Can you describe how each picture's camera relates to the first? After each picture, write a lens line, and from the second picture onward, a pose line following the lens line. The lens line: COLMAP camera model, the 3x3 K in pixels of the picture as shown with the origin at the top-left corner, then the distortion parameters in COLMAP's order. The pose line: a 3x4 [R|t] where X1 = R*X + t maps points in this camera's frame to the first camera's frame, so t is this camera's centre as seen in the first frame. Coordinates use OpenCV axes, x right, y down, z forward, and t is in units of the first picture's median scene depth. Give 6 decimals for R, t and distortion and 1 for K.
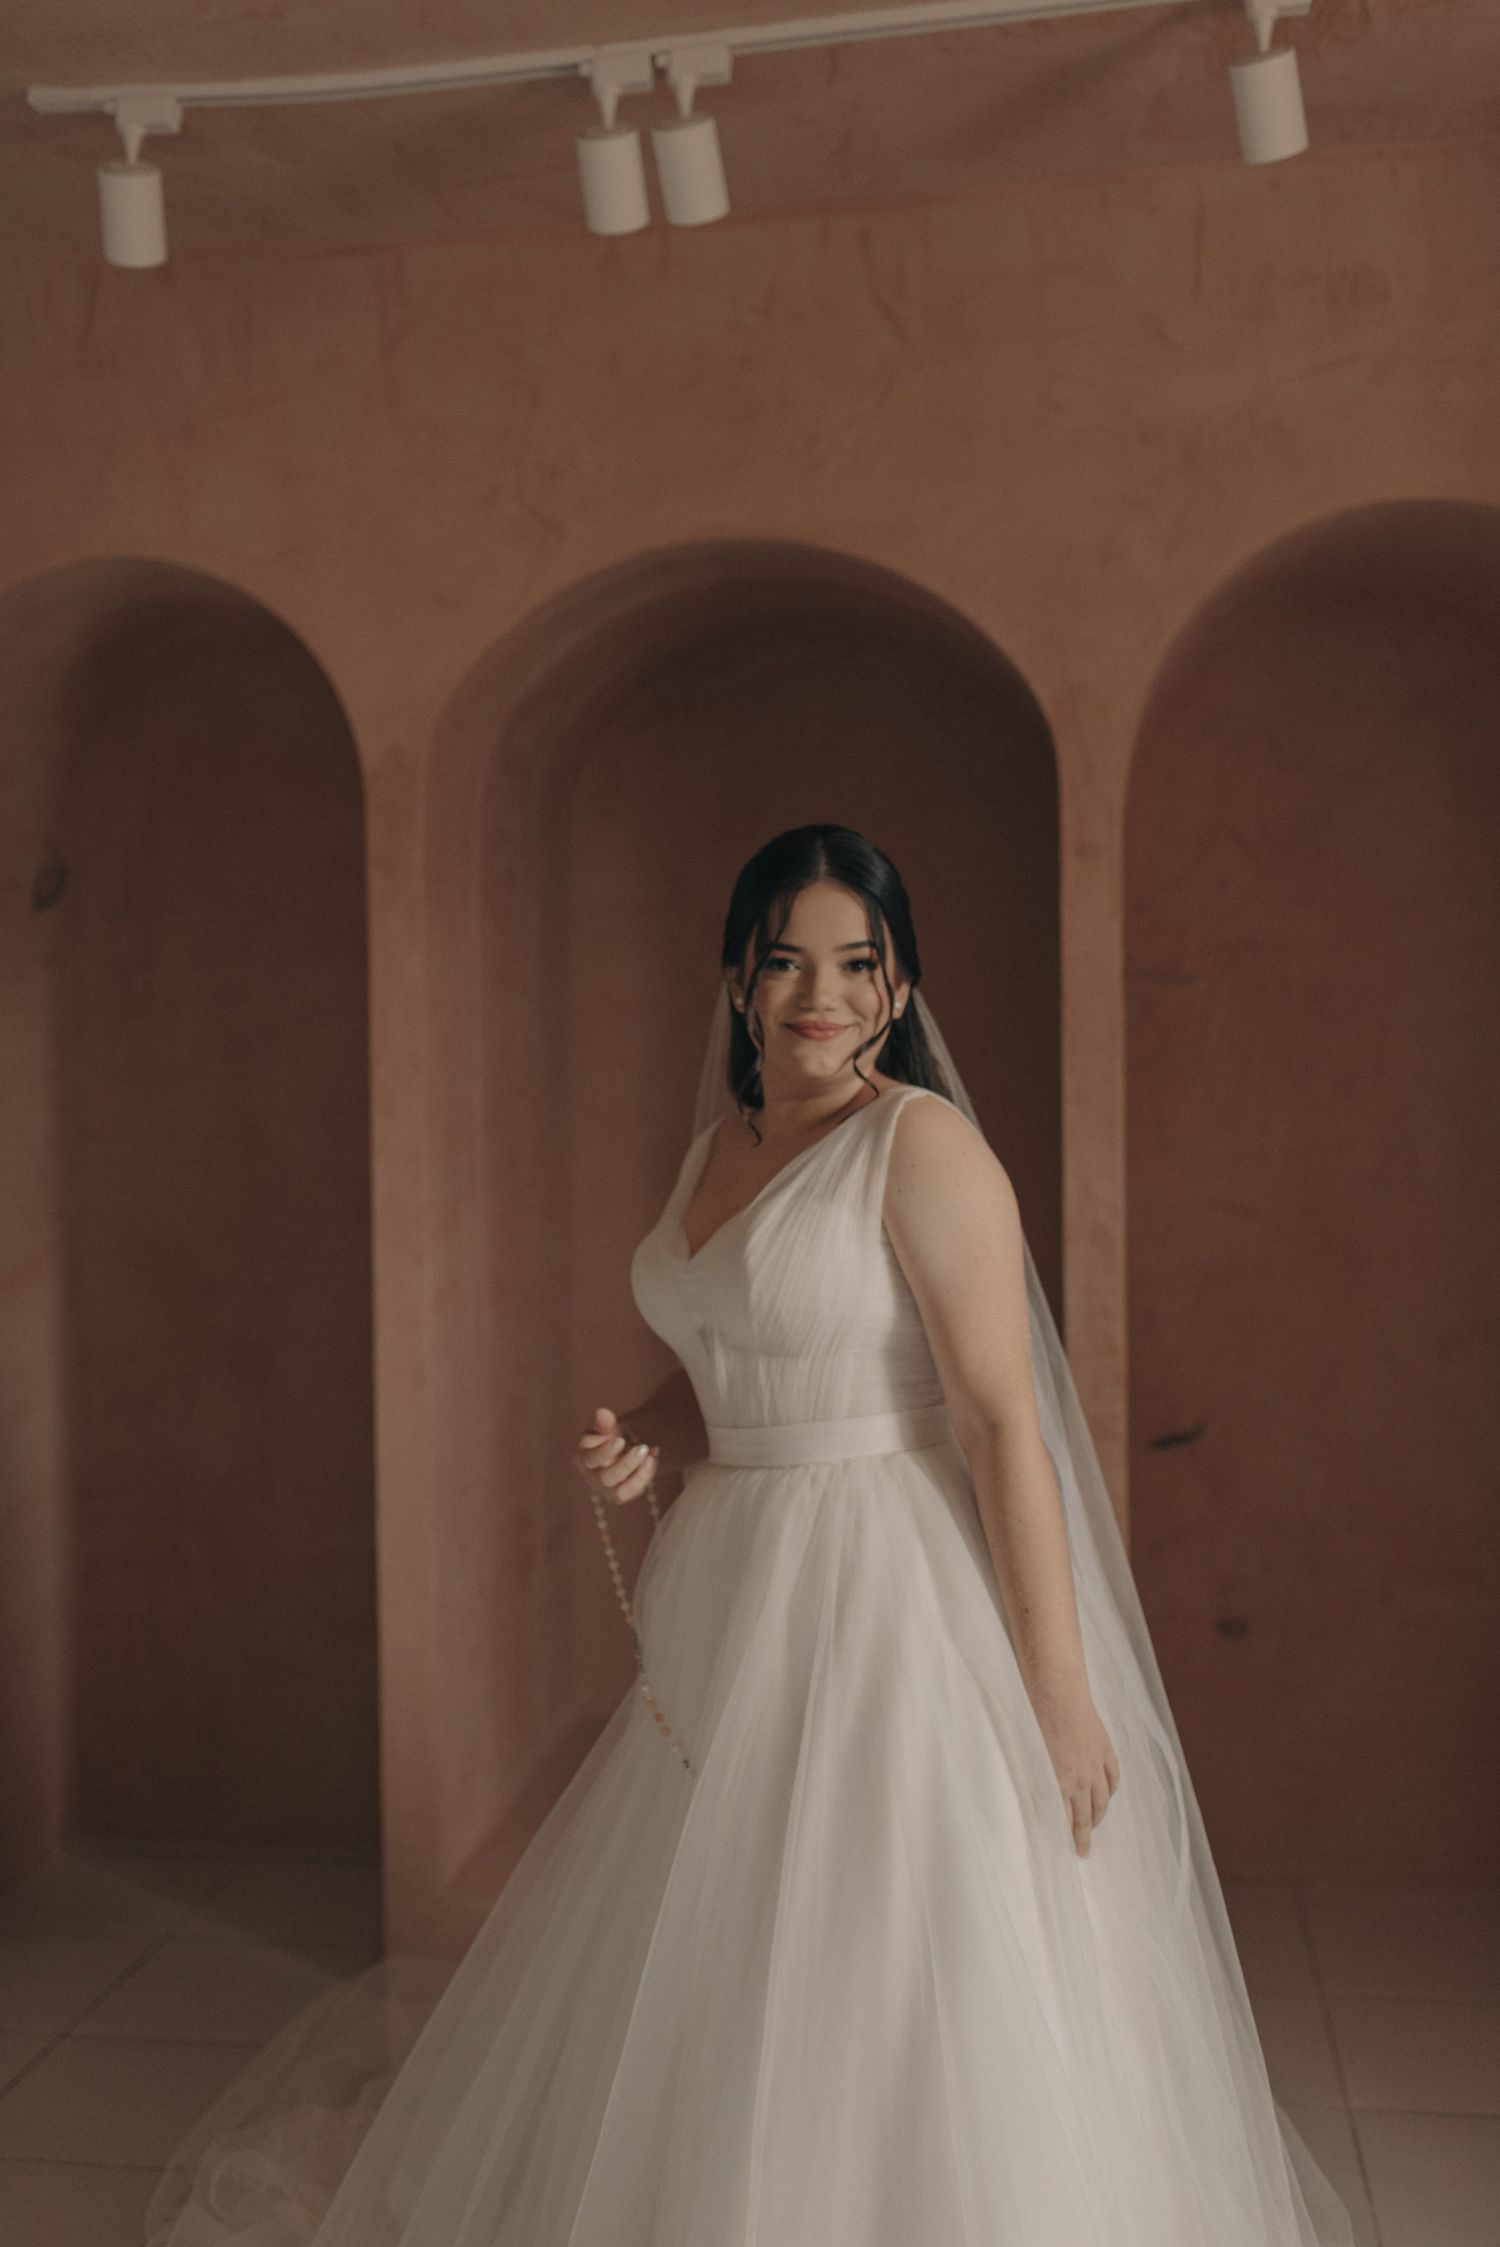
lens RADIAL K [[2226.2, 0, 747.9], [0, 2226.2, 1167.3], [0, 0, 1]] dist [-0.004796, 0.036565]
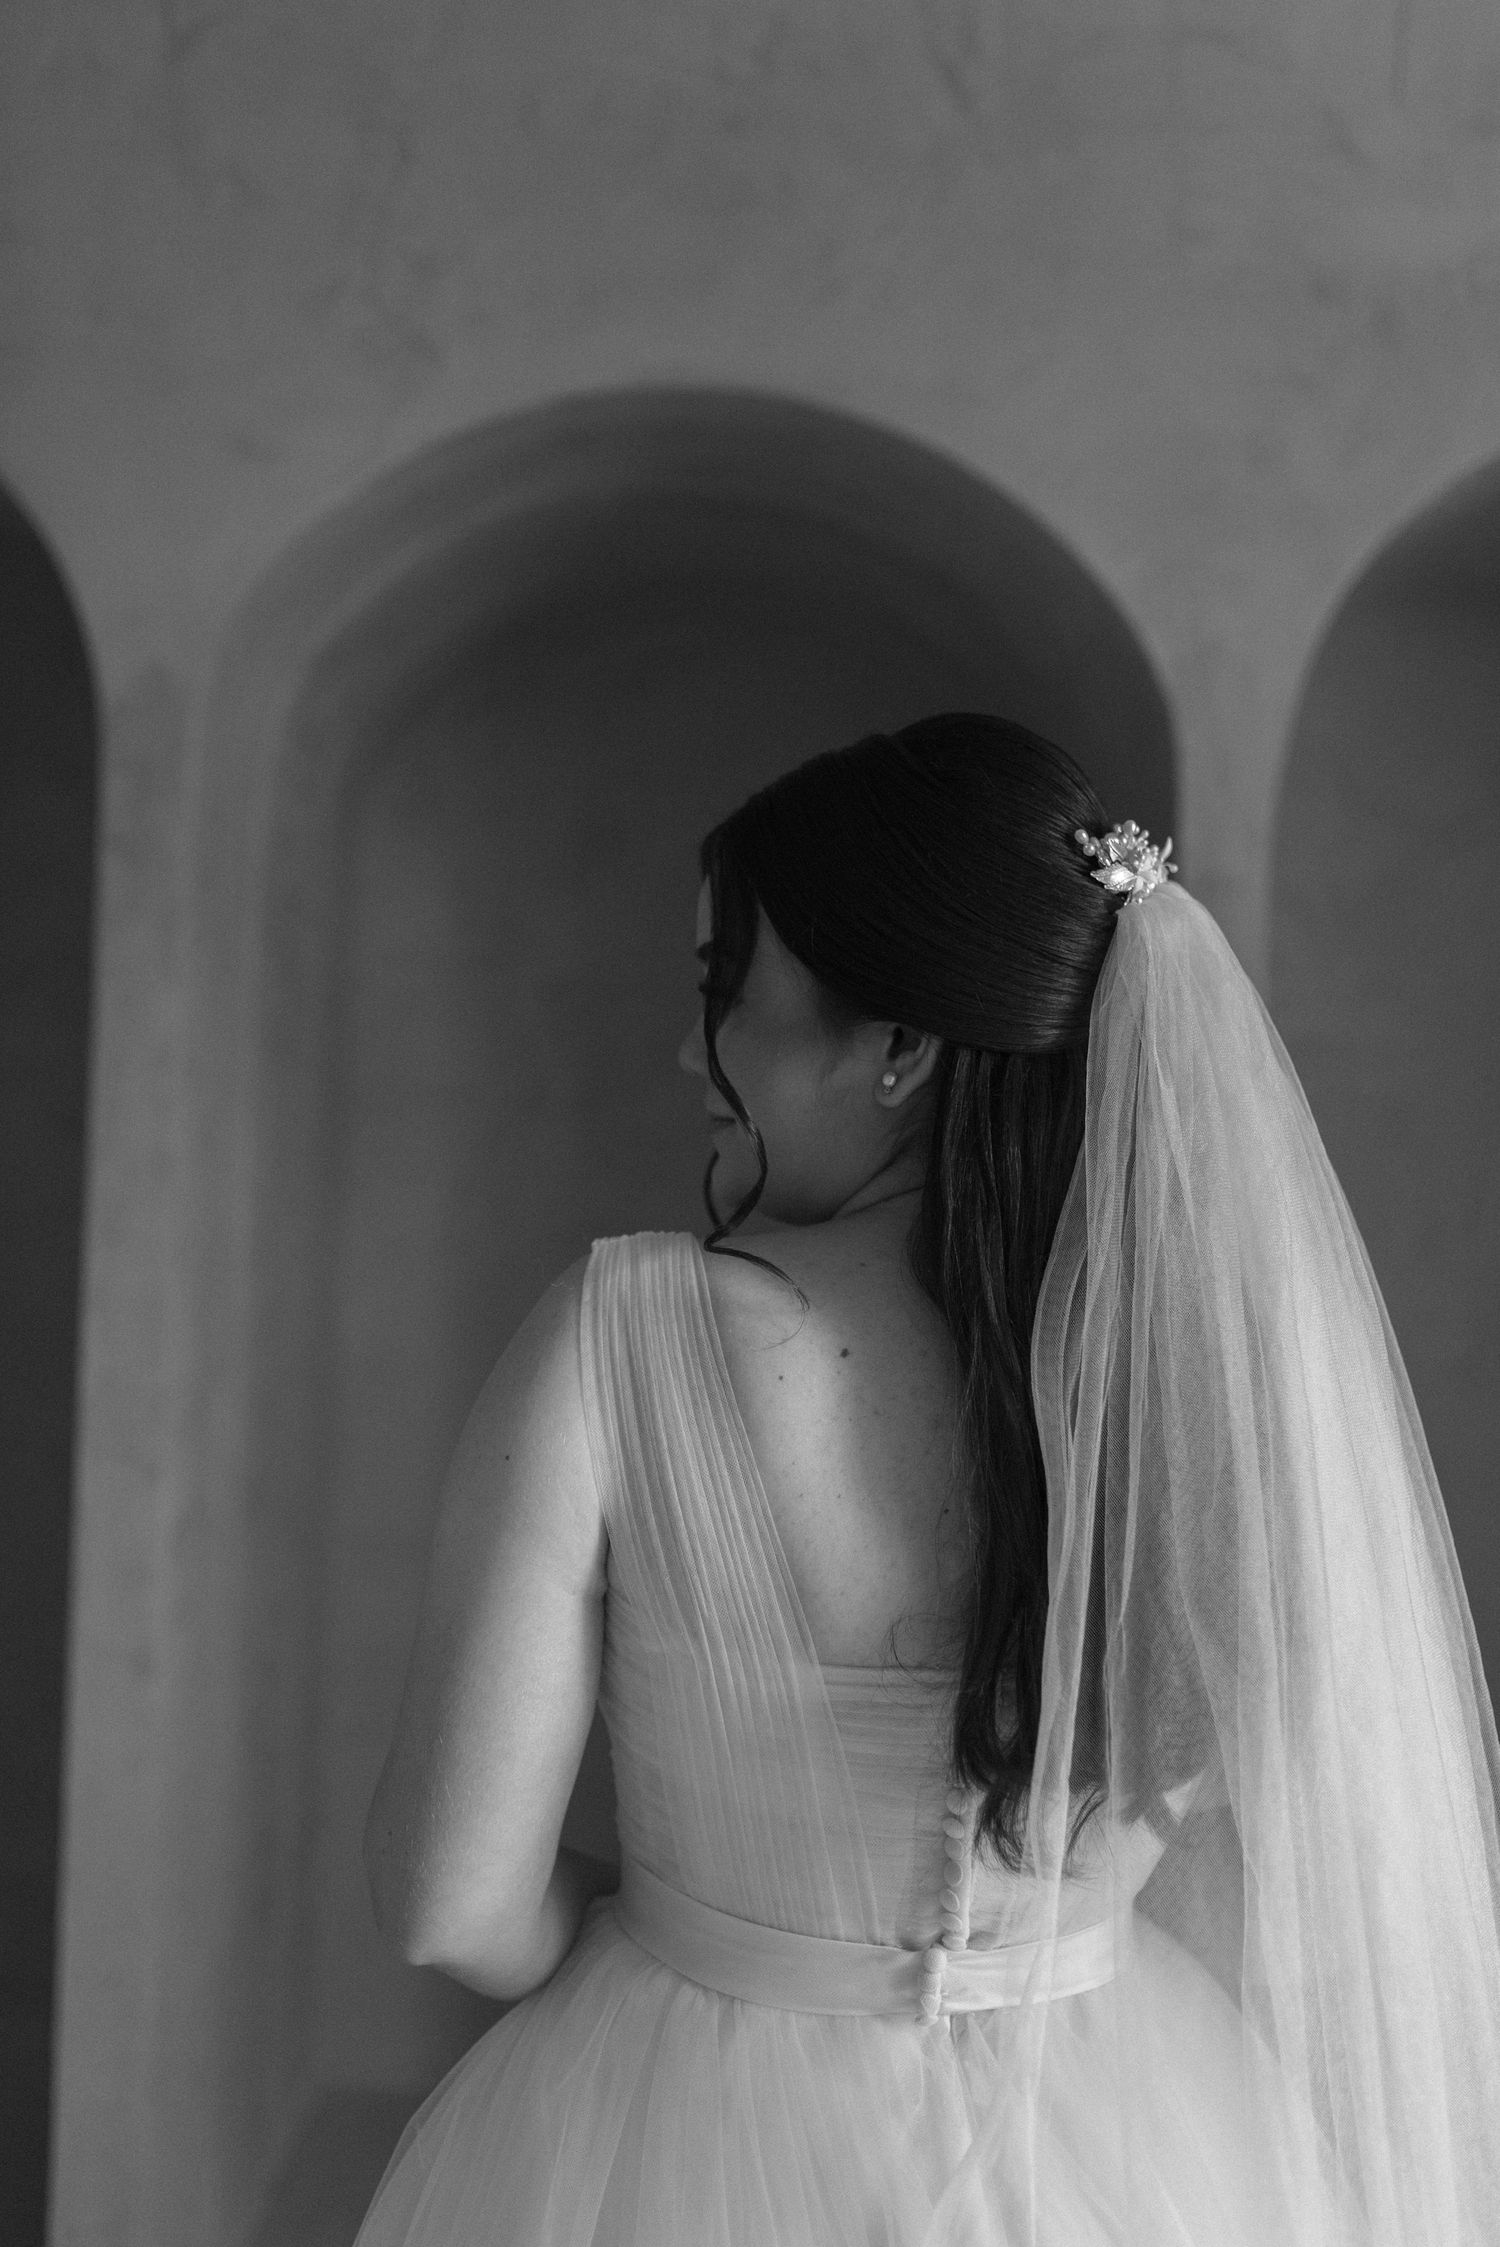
lens RADIAL K [[2163.1, 0, 755.7], [0, 2163.1, 1154.4], [0, 0, 1]] dist [-0.023799, 0.029077]
pose [[0.984786, 0.038429, 0.169471, -0.089179], [-0.028451, 0.997737, -0.060918, -0.017159], [-0.171429, 0.055170, 0.983651, 0.375096]]
